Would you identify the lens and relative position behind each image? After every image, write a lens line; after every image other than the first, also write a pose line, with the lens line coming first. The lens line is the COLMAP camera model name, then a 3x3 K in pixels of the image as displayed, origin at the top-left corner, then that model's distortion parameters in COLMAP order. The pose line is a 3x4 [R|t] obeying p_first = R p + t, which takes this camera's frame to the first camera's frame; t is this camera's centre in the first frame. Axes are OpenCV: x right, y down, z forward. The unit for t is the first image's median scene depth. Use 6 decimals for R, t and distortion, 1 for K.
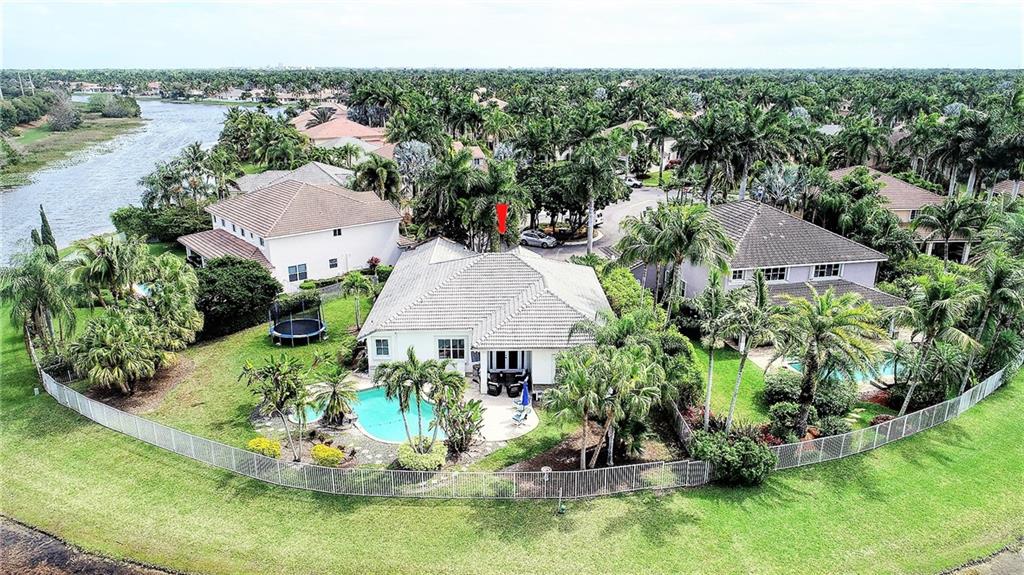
lens RADIAL K [[678.4, 0, 512.0], [0, 678.4, 287.5], [0, 0, 1]] dist [-0.001717, 0.001887]
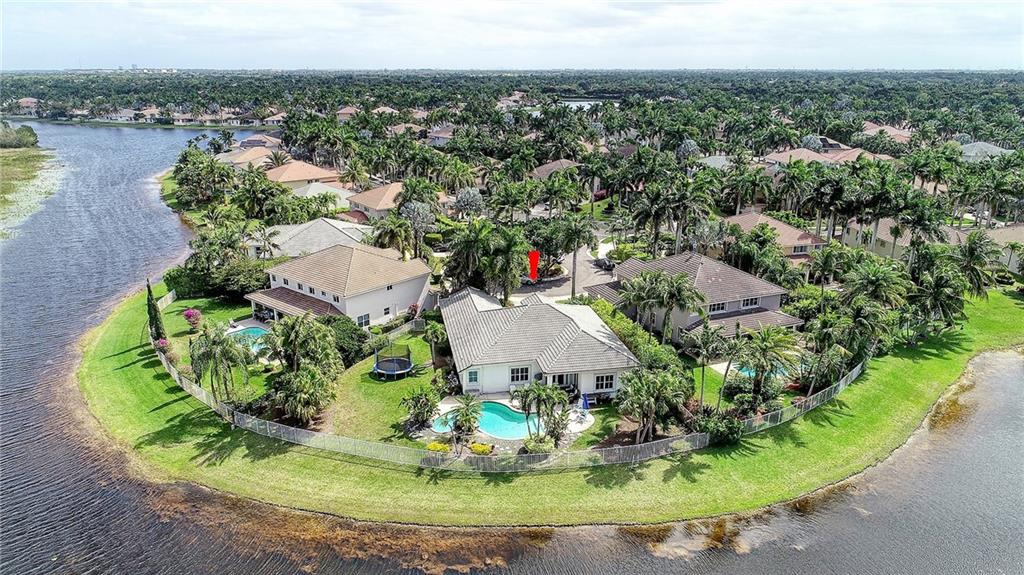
lens RADIAL K [[678.4, 0, 512.0], [0, 678.4, 287.5], [0, 0, 1]] dist [-0.001717, 0.001887]
pose [[0.985292, -0.051566, 0.162914, -0.334720], [0.052117, 0.998641, 0.000895, -0.098466], [-0.162739, 0.007608, 0.986640, -0.438896]]
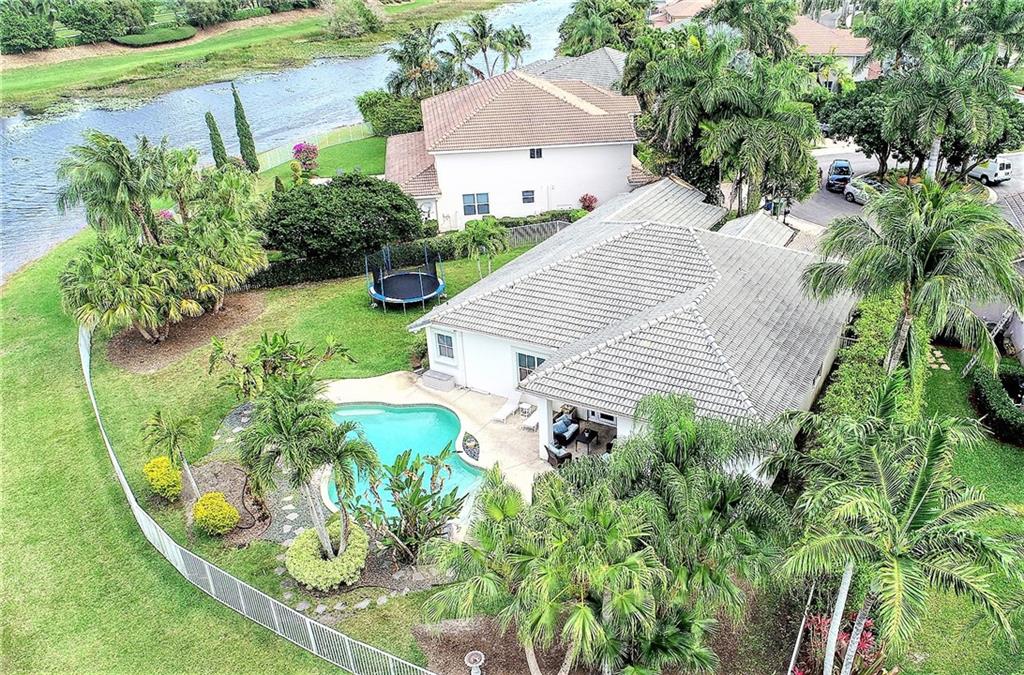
lens RADIAL K [[796.5, 0, 632.3], [0, 796.5, 337.9], [0, 0, 1]] dist [-0.007169, -0.004003]
pose [[0.898075, 0.200037, -0.391722, 0.272644], [-0.134619, 0.972866, 0.188172, -0.089628], [0.418734, -0.116259, 0.900636, 0.388139]]
